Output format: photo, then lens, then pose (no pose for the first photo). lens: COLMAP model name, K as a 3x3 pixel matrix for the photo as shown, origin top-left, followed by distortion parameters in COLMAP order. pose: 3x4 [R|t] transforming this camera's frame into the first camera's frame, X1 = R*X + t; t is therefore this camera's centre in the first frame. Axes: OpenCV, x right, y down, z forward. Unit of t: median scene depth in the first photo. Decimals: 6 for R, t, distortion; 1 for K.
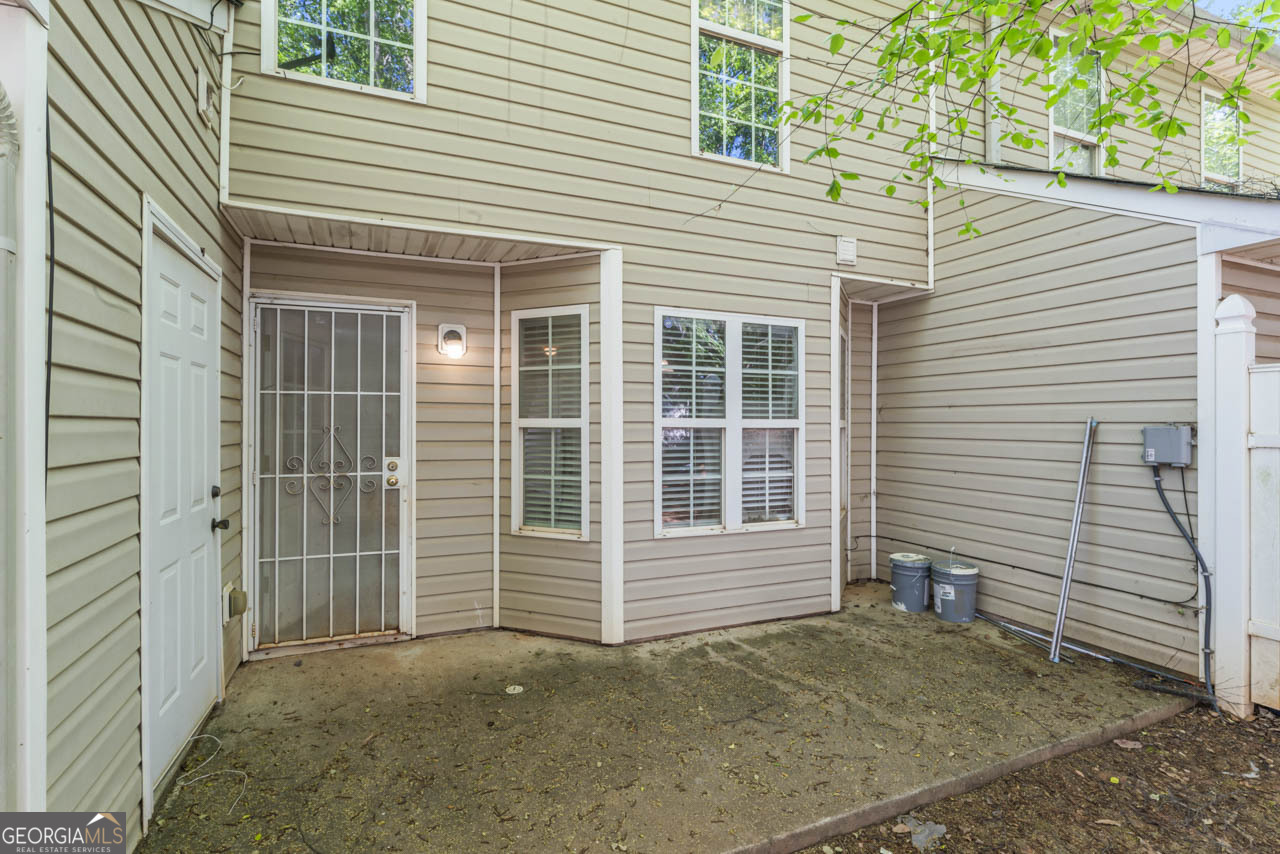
lens RADIAL K [[610.5, 0, 640.0], [0, 610.5, 427.0], [0, 0, 1]] dist [-0.001790, -0.000447]
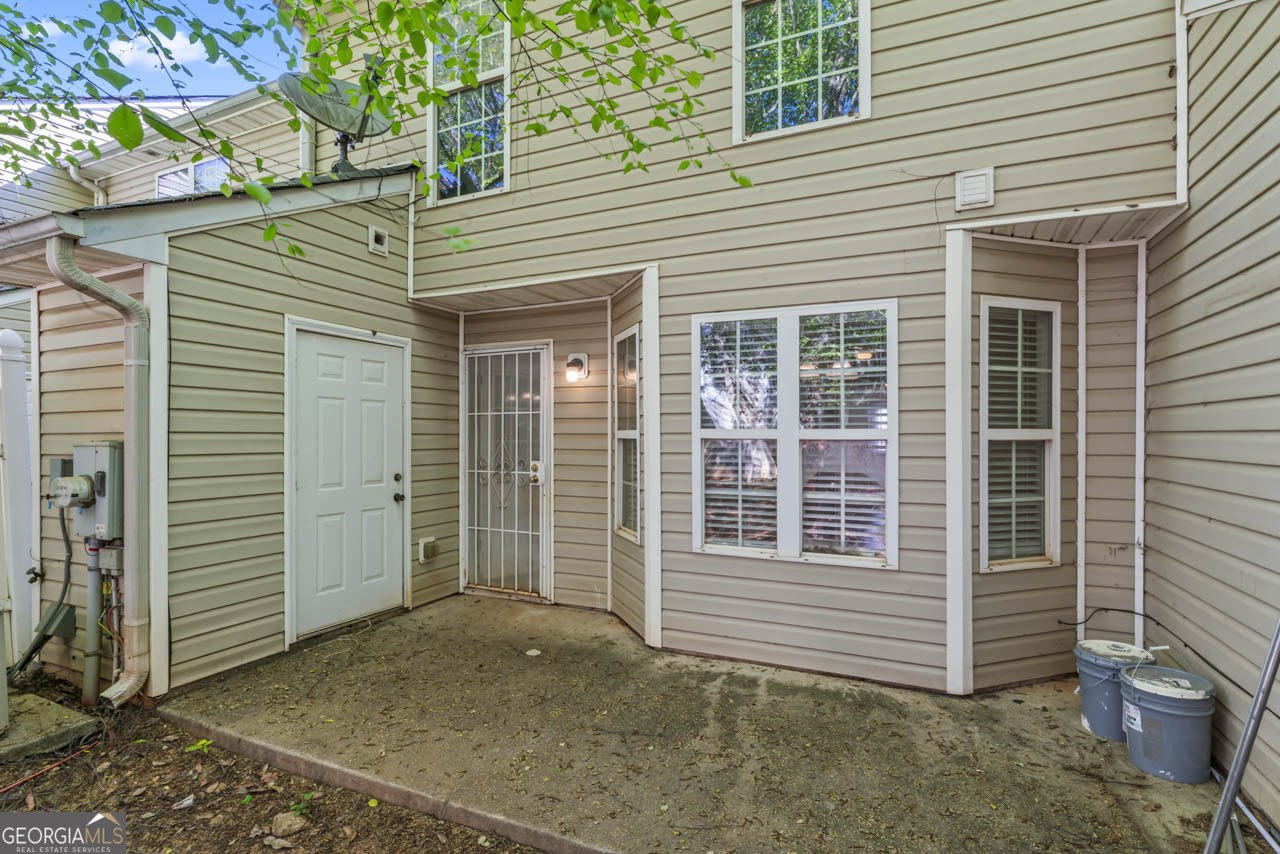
lens RADIAL K [[617.9, 0, 637.1], [0, 617.9, 442.7], [0, 0, 1]] dist [-0.001390, -0.000294]
pose [[0.671502, 0.007071, -0.740969, 0.691142], [-0.002807, 0.999972, 0.006998, 0.000274], [0.740997, -0.002619, 0.671503, 0.263604]]
